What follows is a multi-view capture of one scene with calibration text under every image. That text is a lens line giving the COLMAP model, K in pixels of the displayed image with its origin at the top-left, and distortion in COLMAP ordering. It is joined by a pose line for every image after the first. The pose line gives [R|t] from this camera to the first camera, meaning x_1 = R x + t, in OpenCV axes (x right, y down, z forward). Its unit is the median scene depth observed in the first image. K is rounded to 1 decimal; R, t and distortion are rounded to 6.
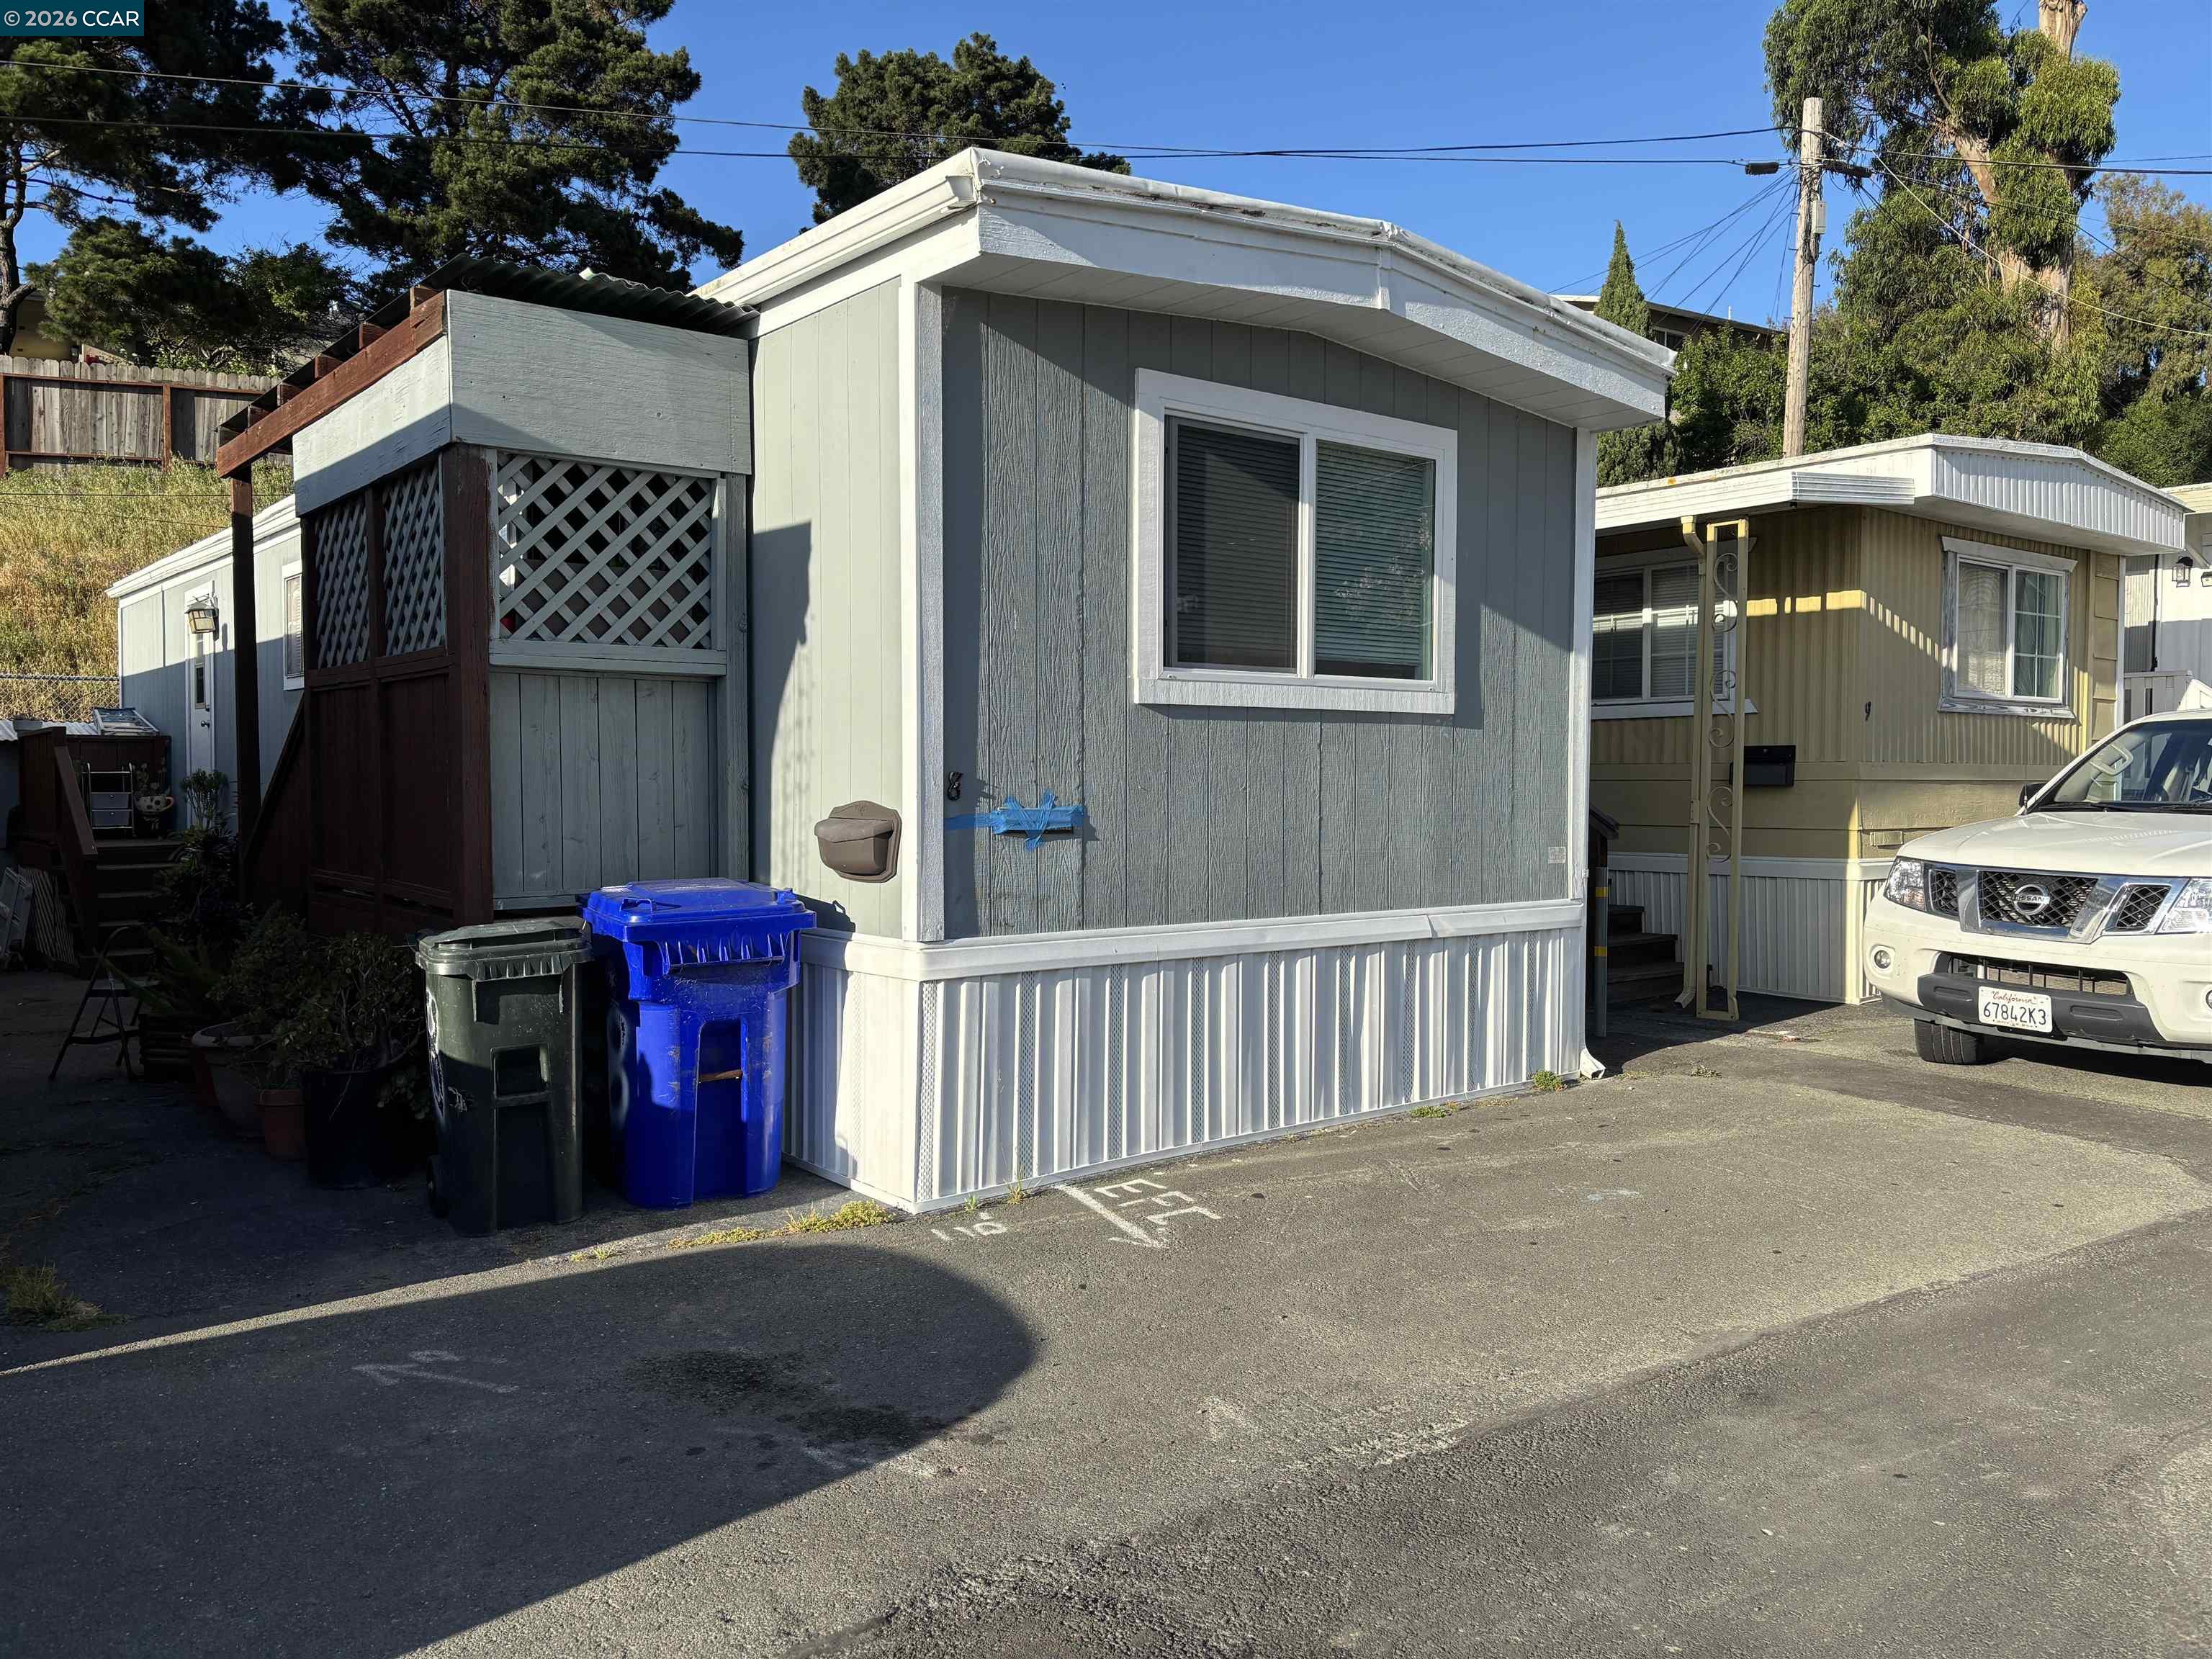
lens RADIAL K [[1674.0, 0, 1020.5], [0, 1674.0, 837.8], [0, 0, 1]] dist [0.030316, -0.022027]
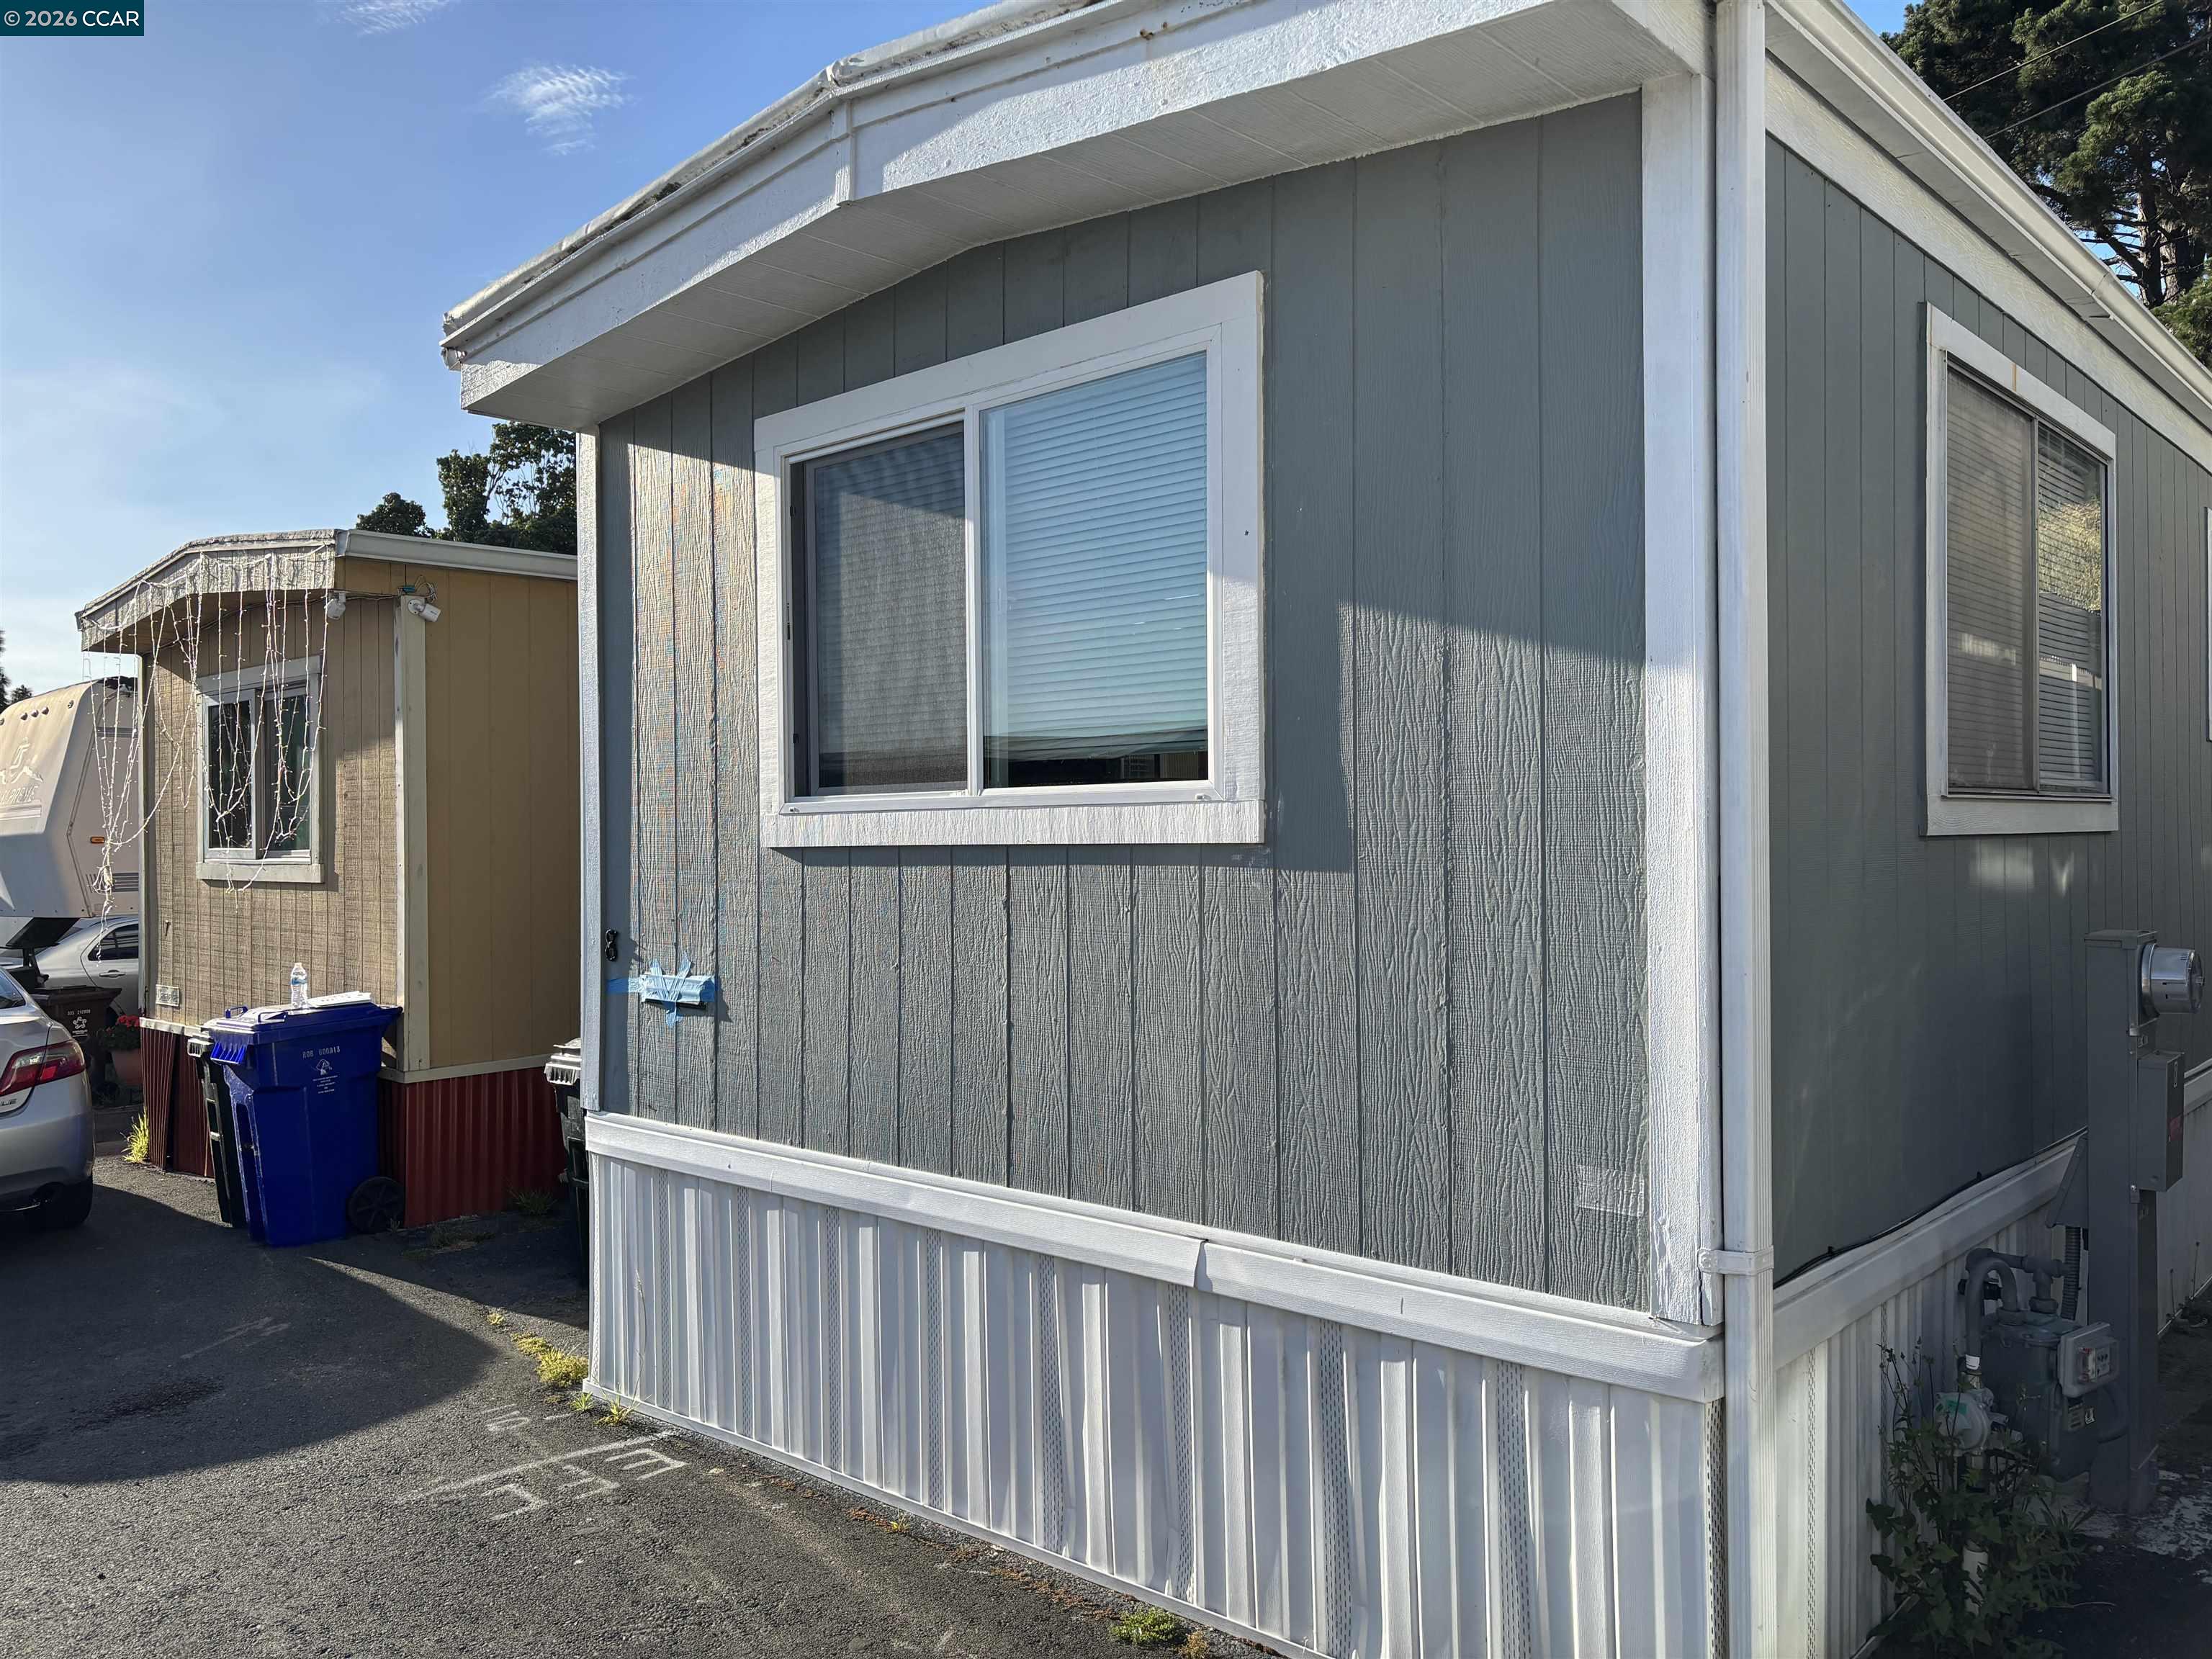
lens RADIAL K [[1674.0, 0, 1098.6], [0, 1674.0, 816.8], [0, 0, 1]] dist [0.030316, -0.022027]
pose [[0.174043, -0.014769, -0.984627, 0.823217], [-0.020726, 0.999611, -0.018658, -0.080728], [0.984520, 0.023655, 0.173669, 0.980463]]
